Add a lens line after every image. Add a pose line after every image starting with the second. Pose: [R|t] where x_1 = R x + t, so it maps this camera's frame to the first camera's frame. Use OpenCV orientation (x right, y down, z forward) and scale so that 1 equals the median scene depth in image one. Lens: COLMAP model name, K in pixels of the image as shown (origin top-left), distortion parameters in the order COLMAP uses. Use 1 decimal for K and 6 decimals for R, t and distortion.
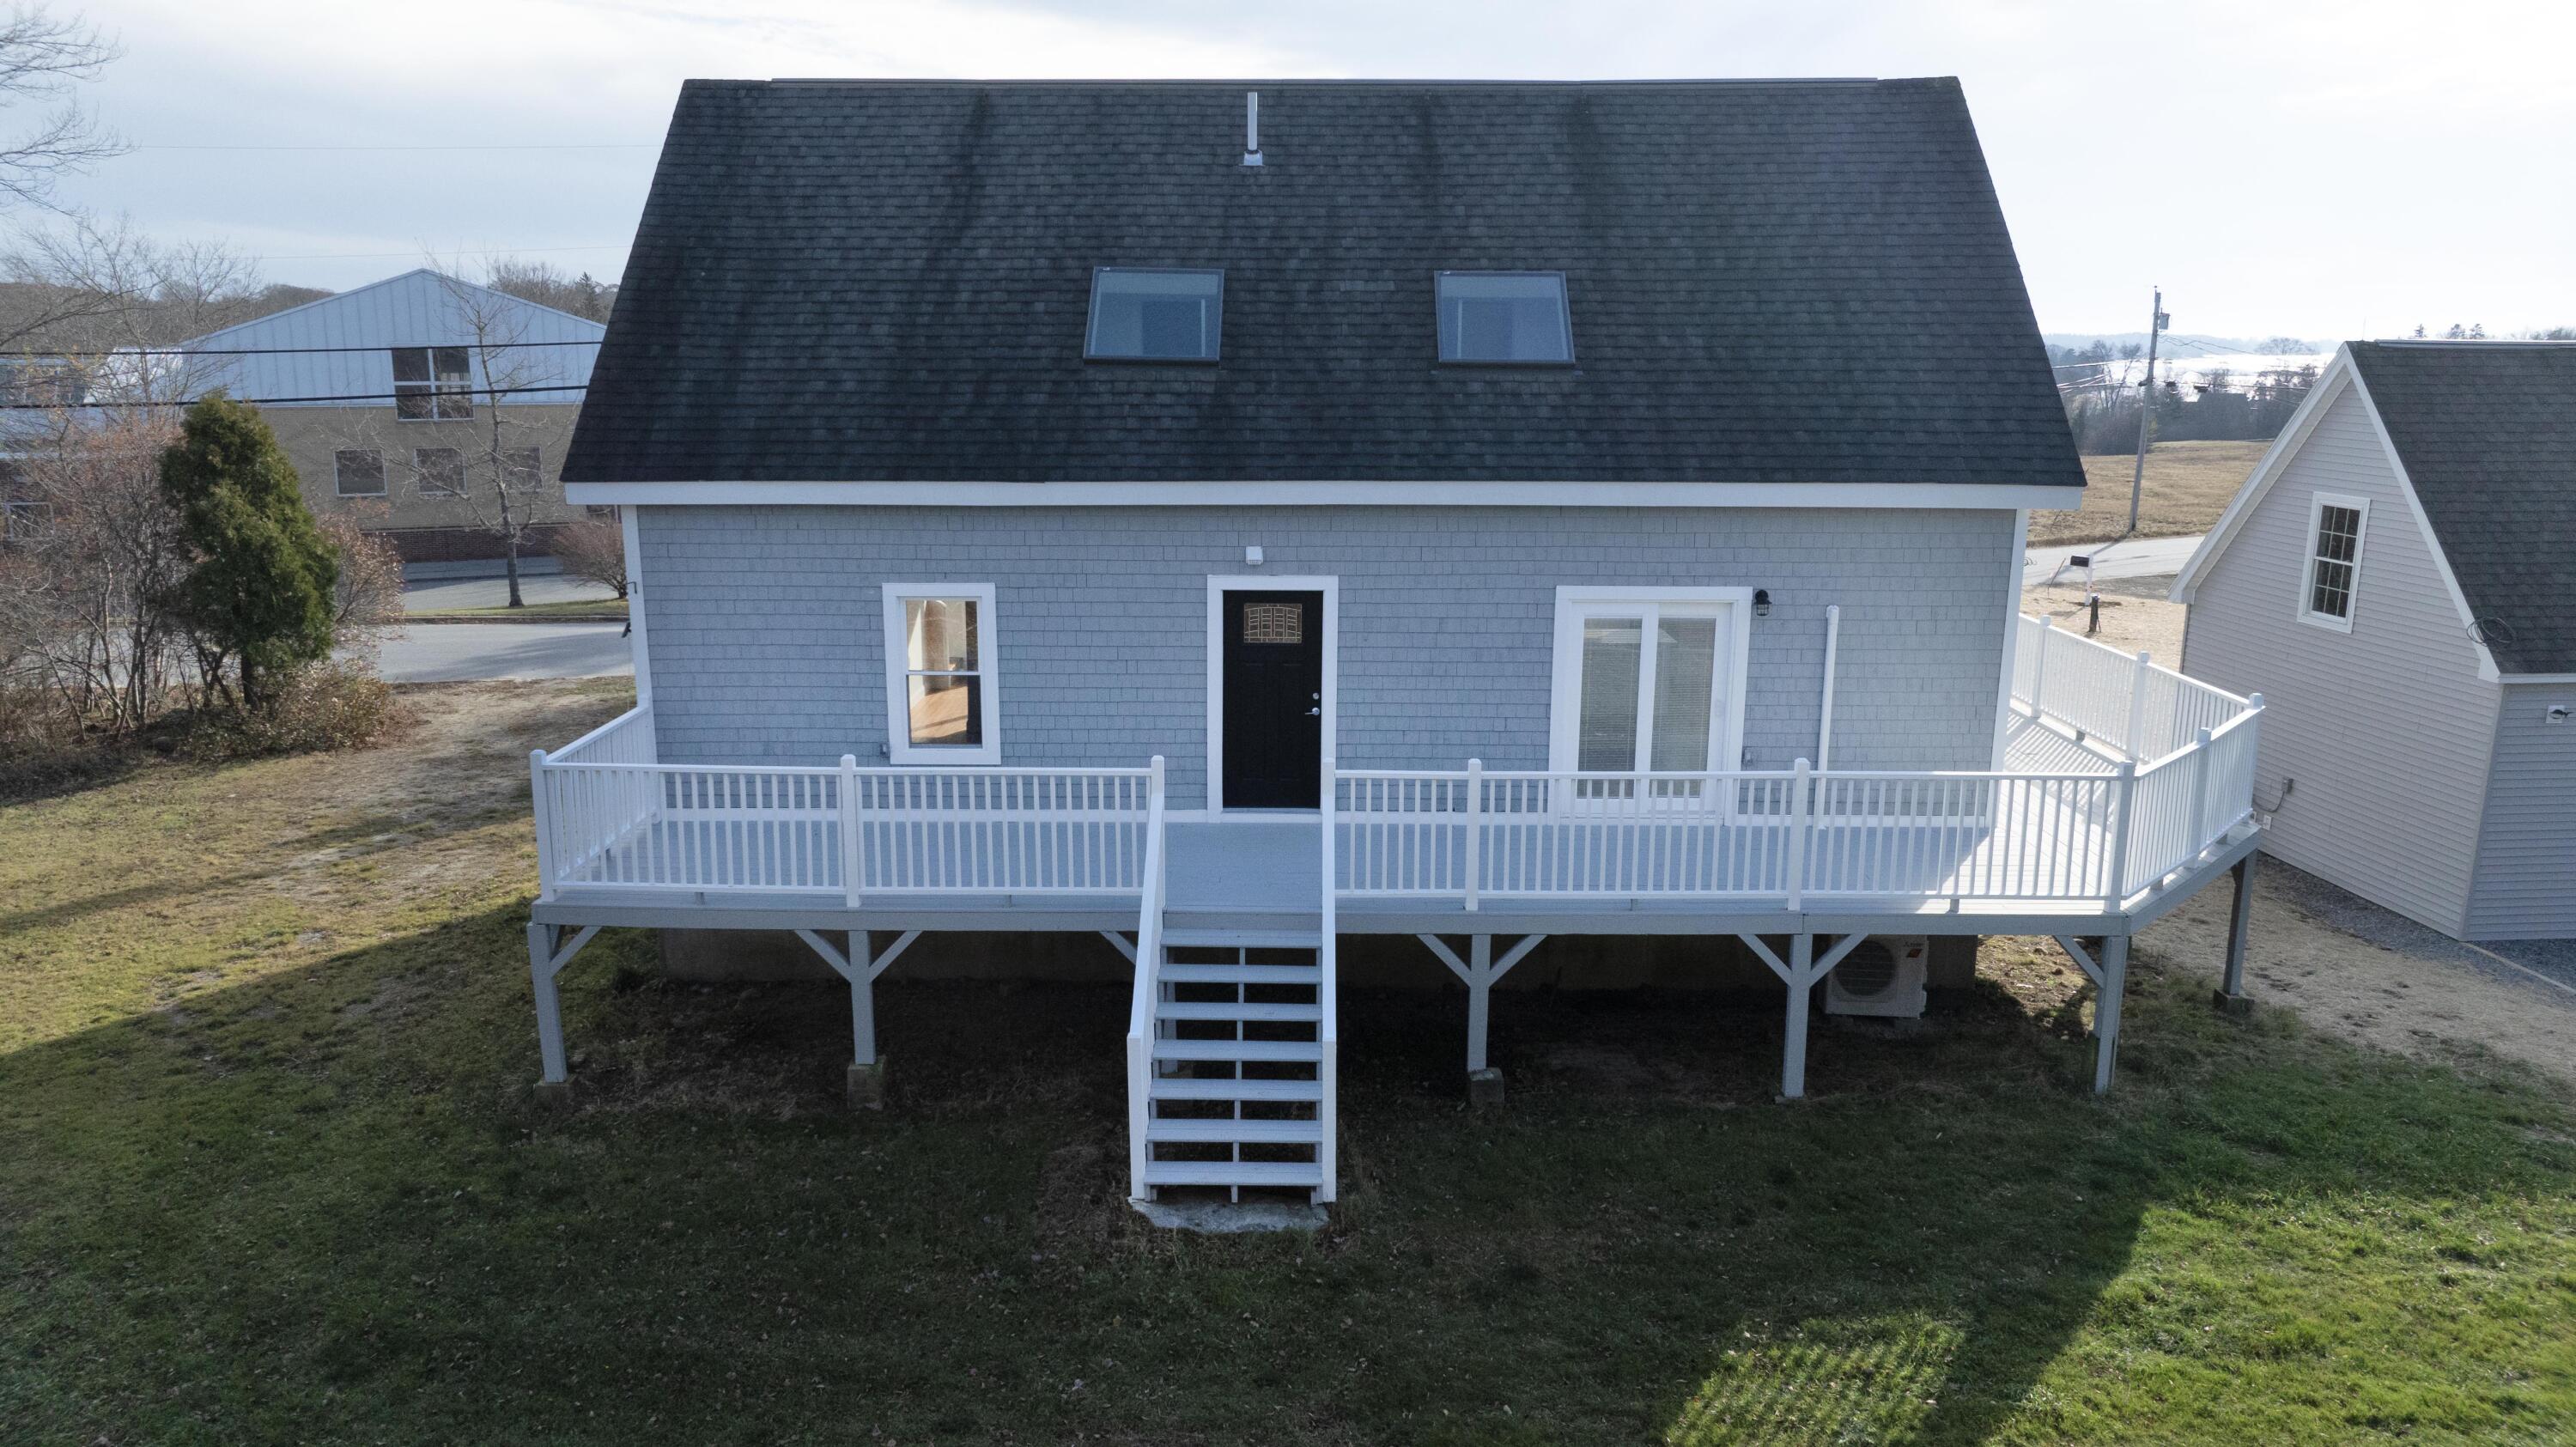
lens RADIAL K [[1822.3, 0, 1270.4], [0, 1822.3, 712.1], [0, 0, 1]] dist [-0.026960, 0.029340]
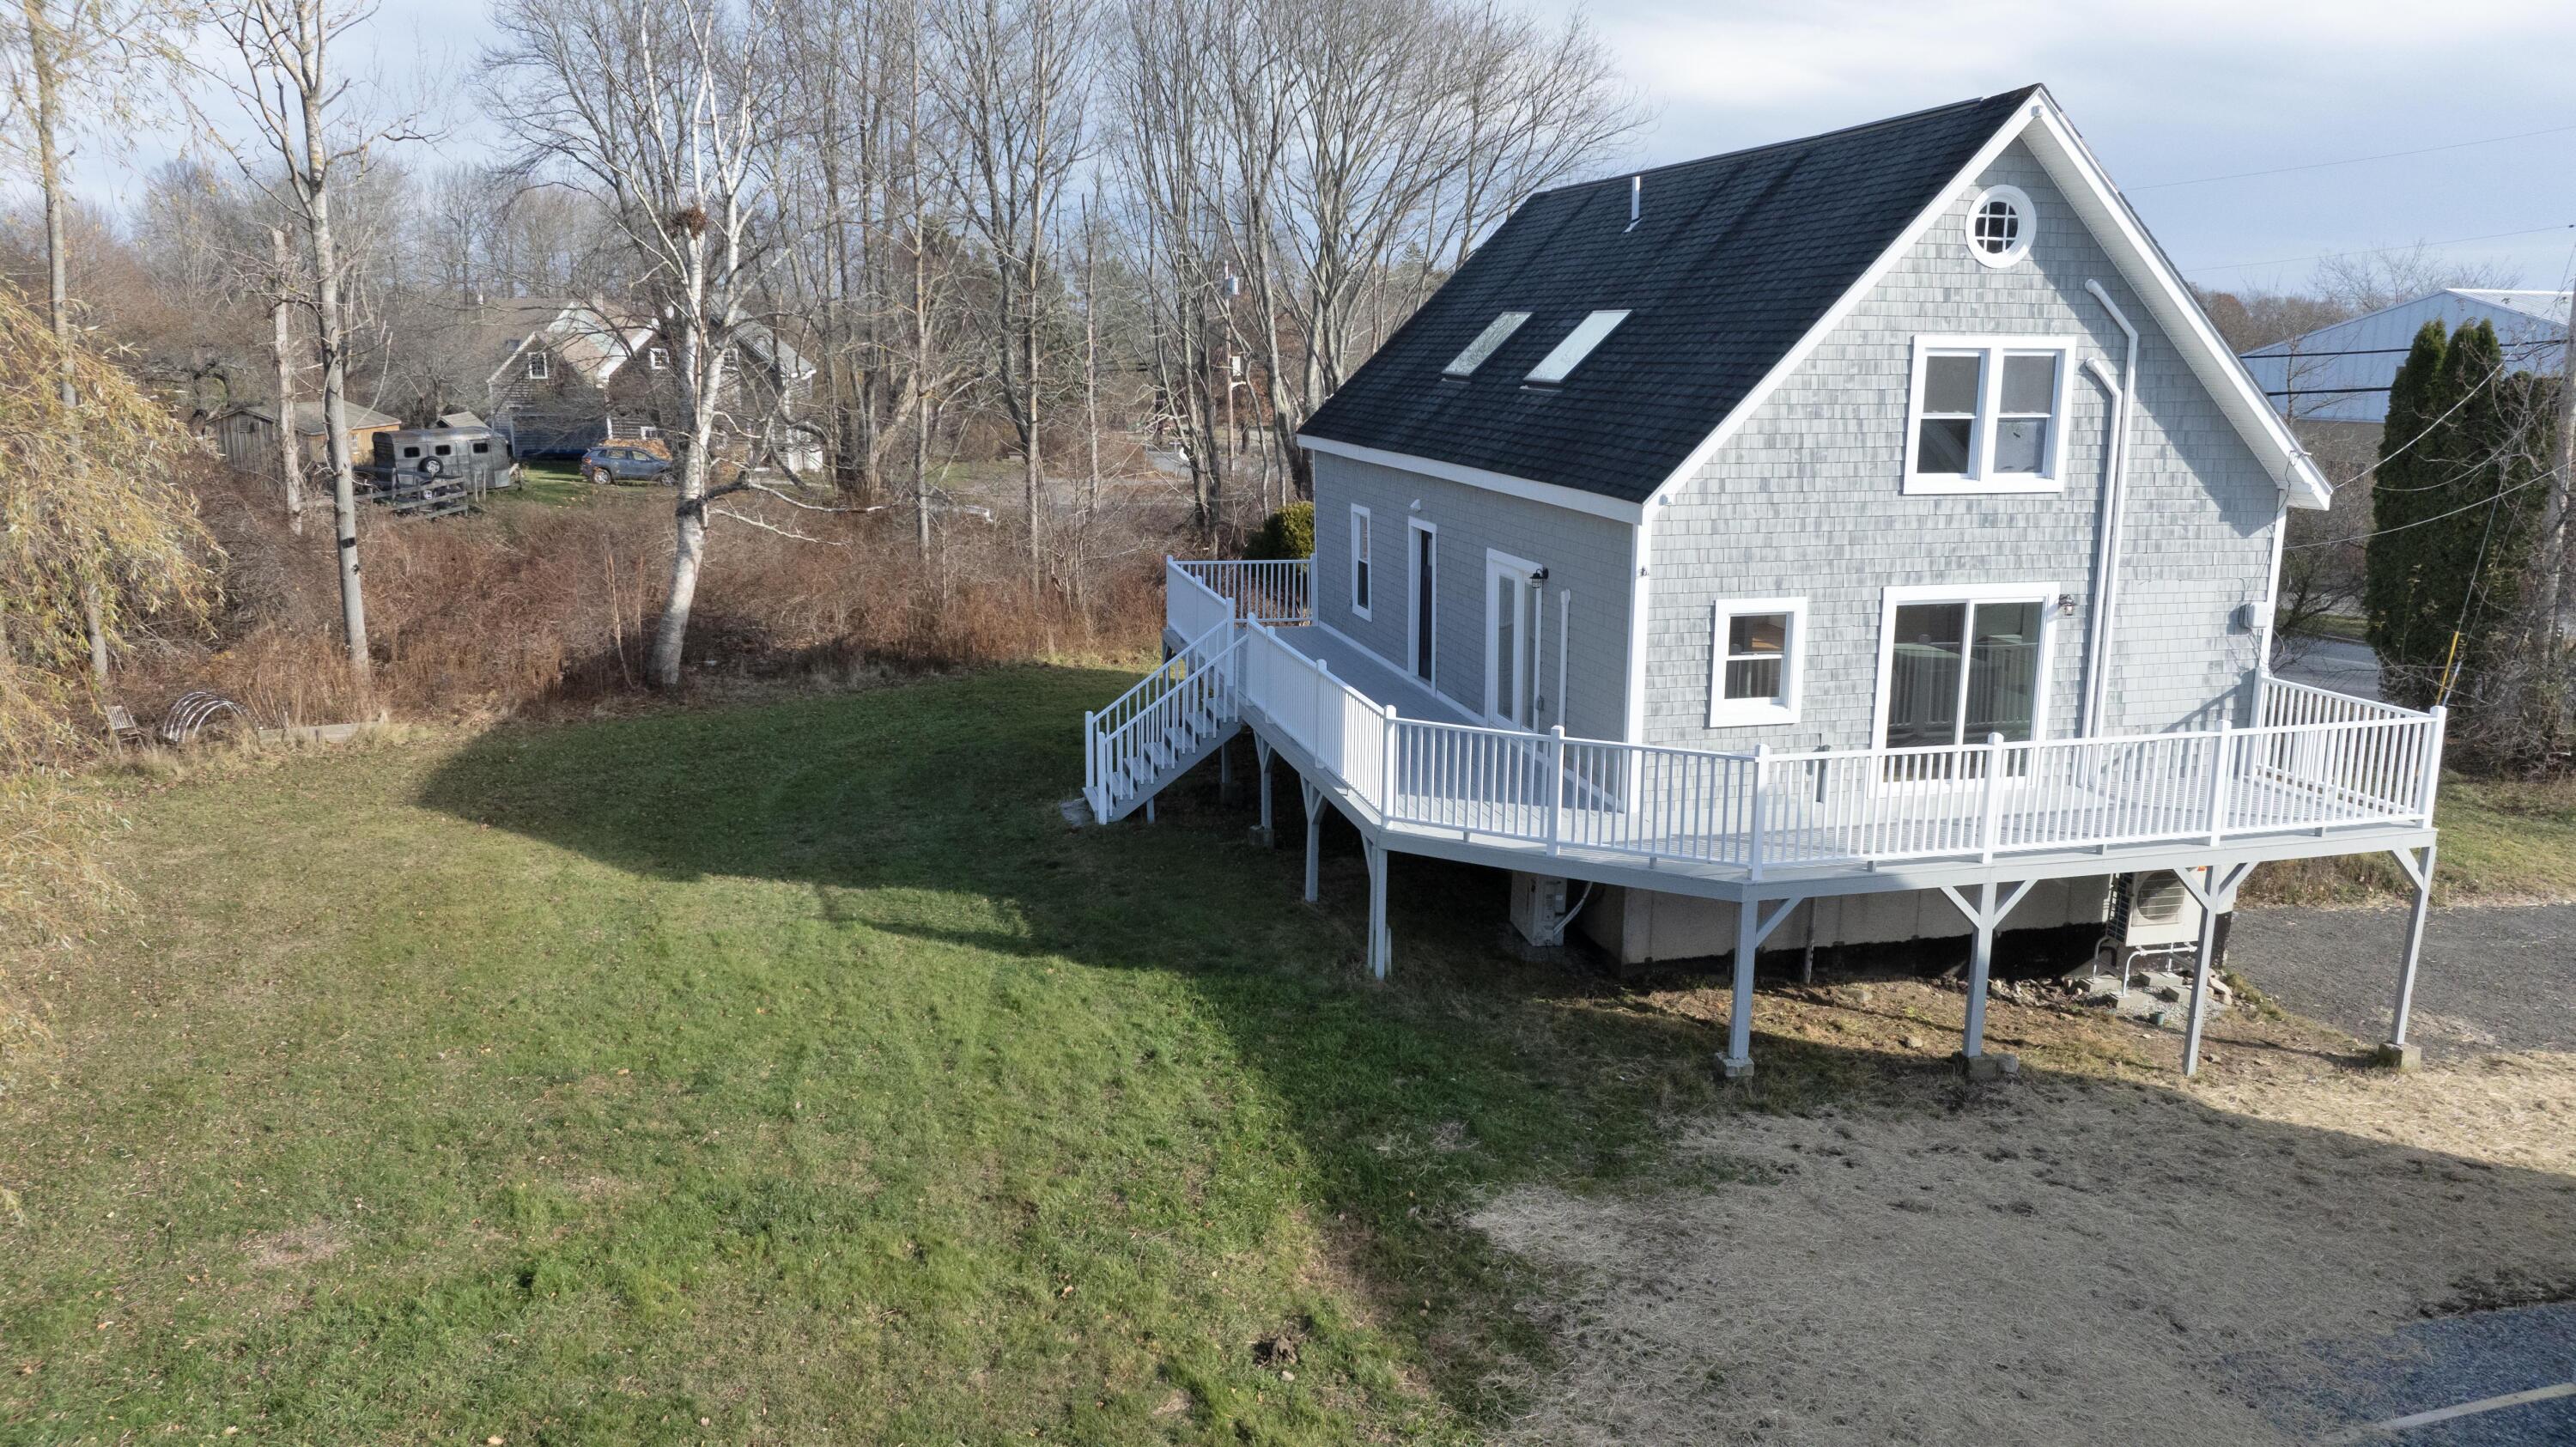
lens RADIAL K [[1756.8, 0, 1289.6], [0, 1756.8, 715.1], [0, 0, 1]] dist [-0.018018, 0.011086]
pose [[0.253495, 0.199483, -0.946545, 1.374496], [-0.201329, 0.967958, 0.150077, -0.114910], [0.946154, 0.152523, 0.285534, 0.513181]]
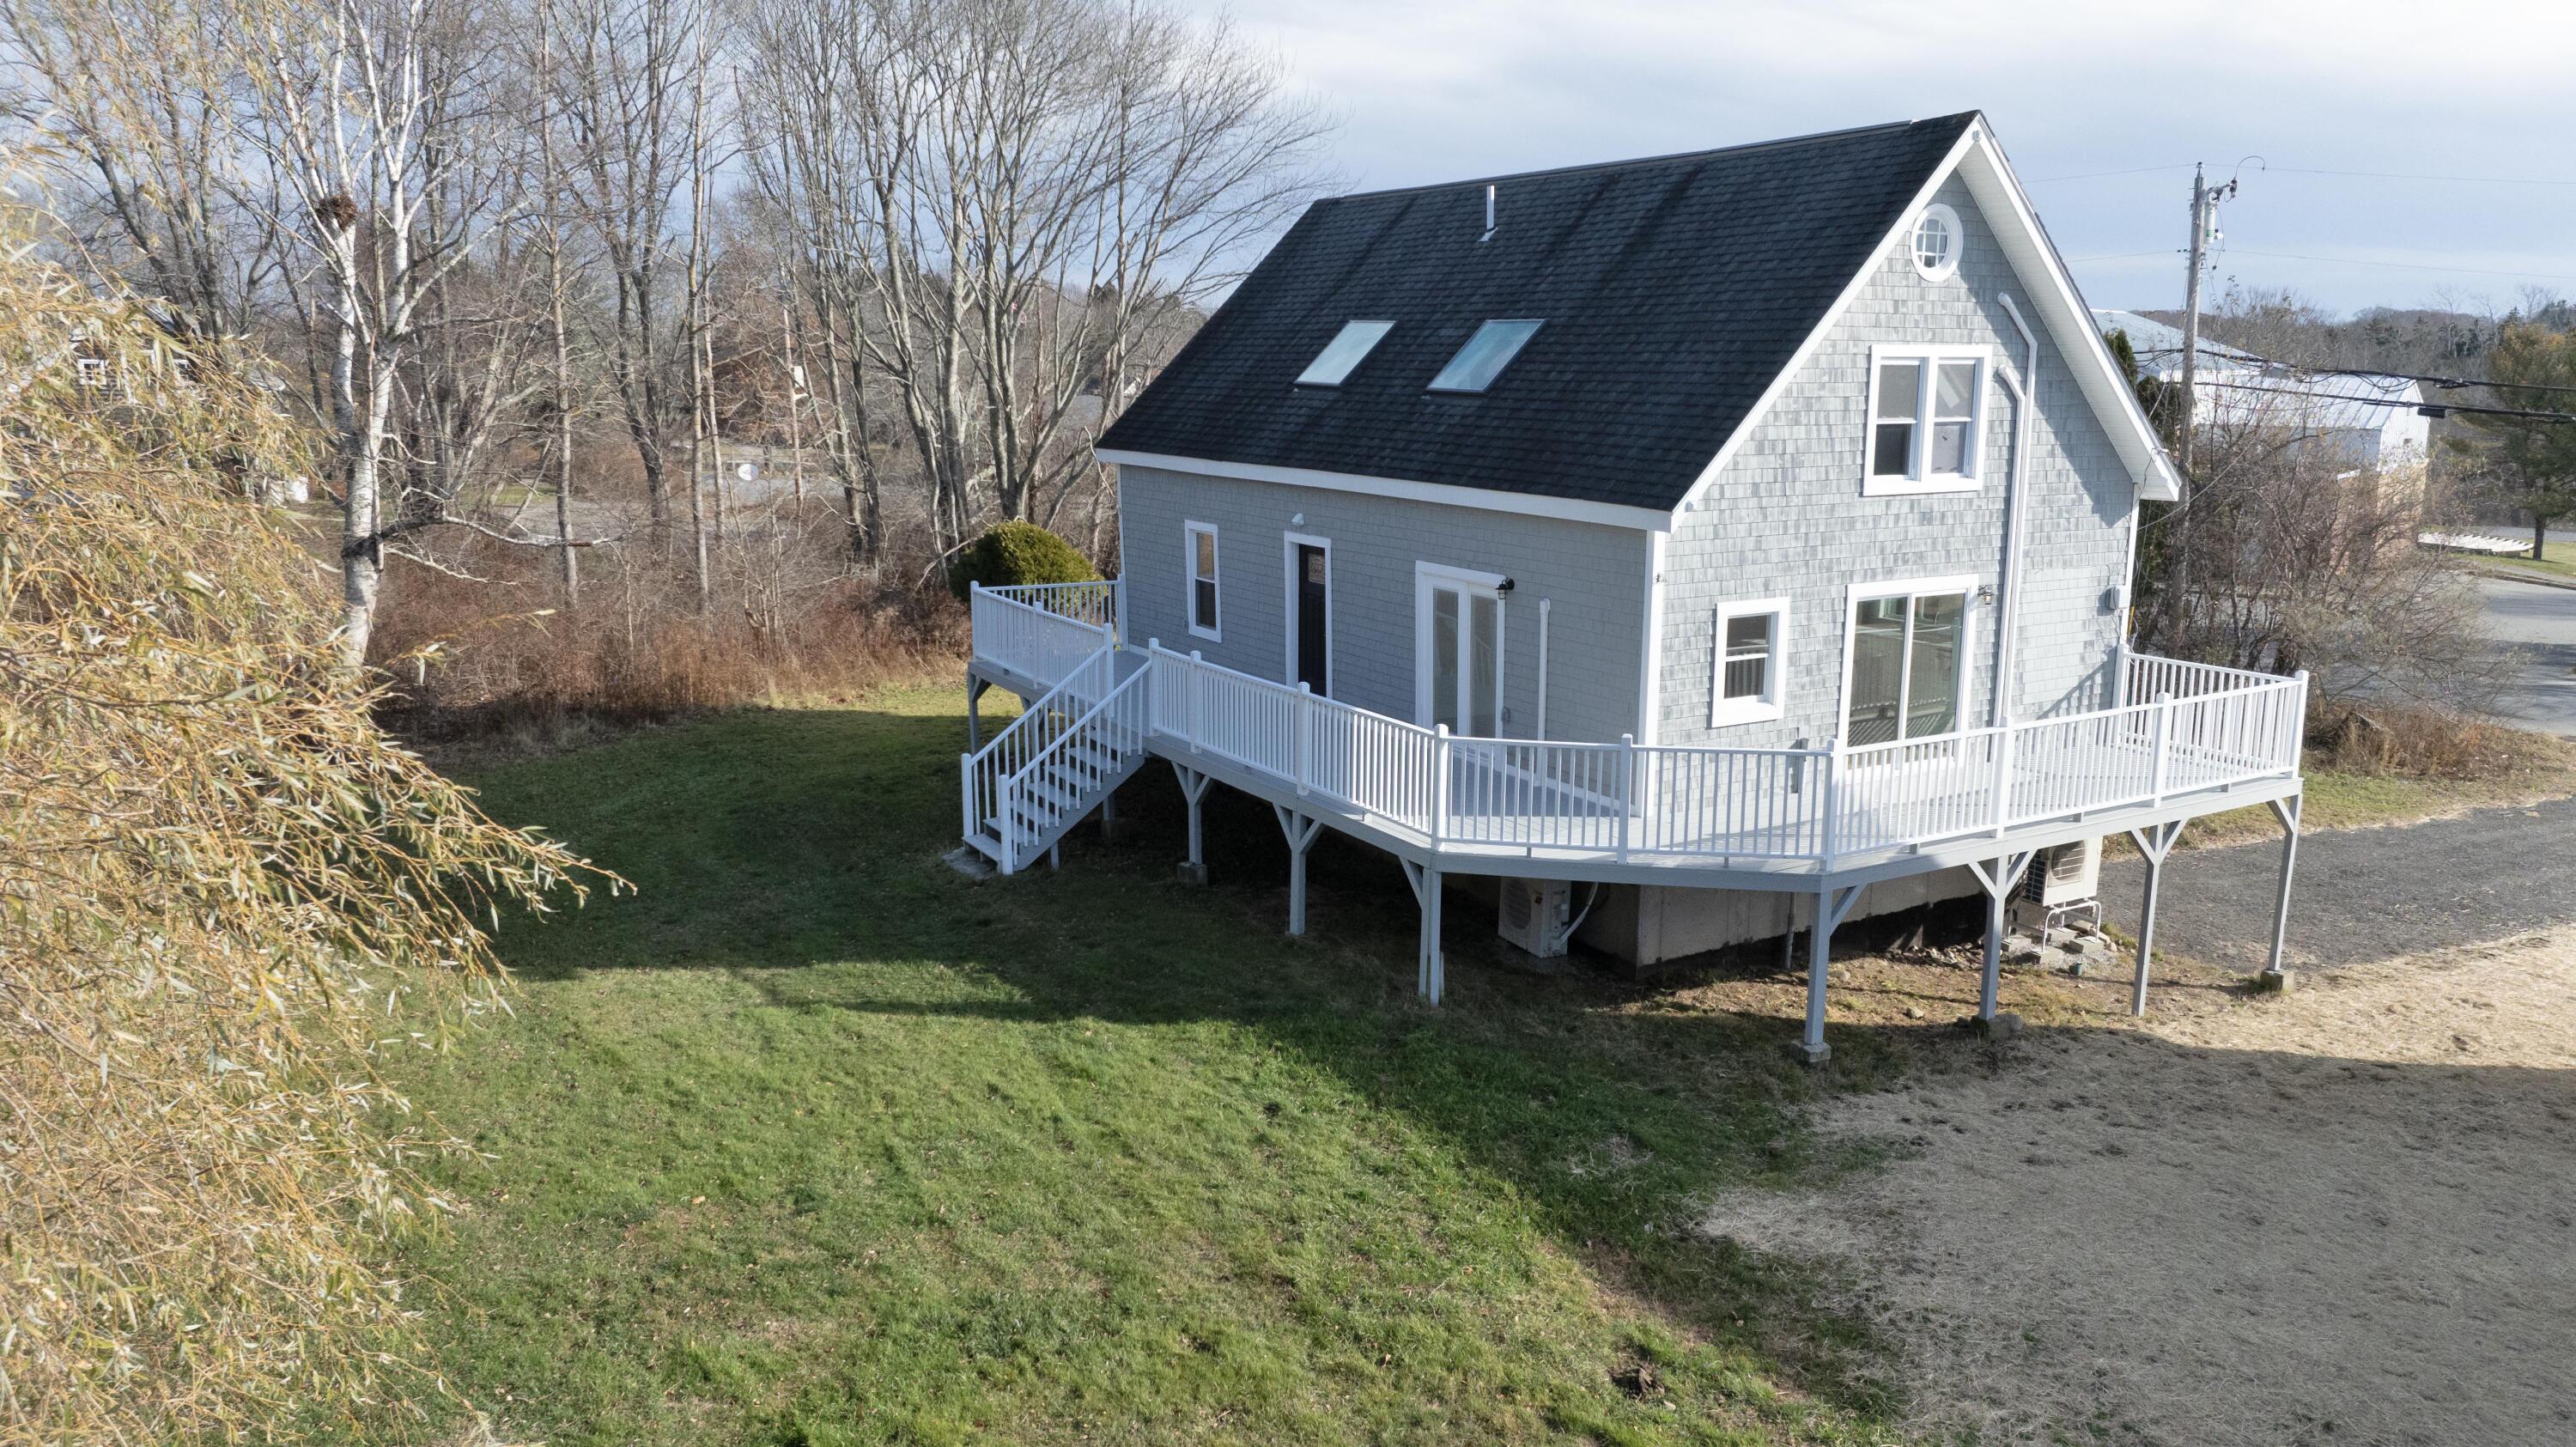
lens RADIAL K [[1822.3, 0, 1306.1], [0, 1822.3, 741.6], [0, 0, 1]] dist [-0.026960, 0.029340]
pose [[0.523394, 0.177812, -0.833332, 1.242006], [-0.176008, 0.979454, 0.098445, -0.056550], [0.833715, 0.095148, 0.543936, 0.229456]]
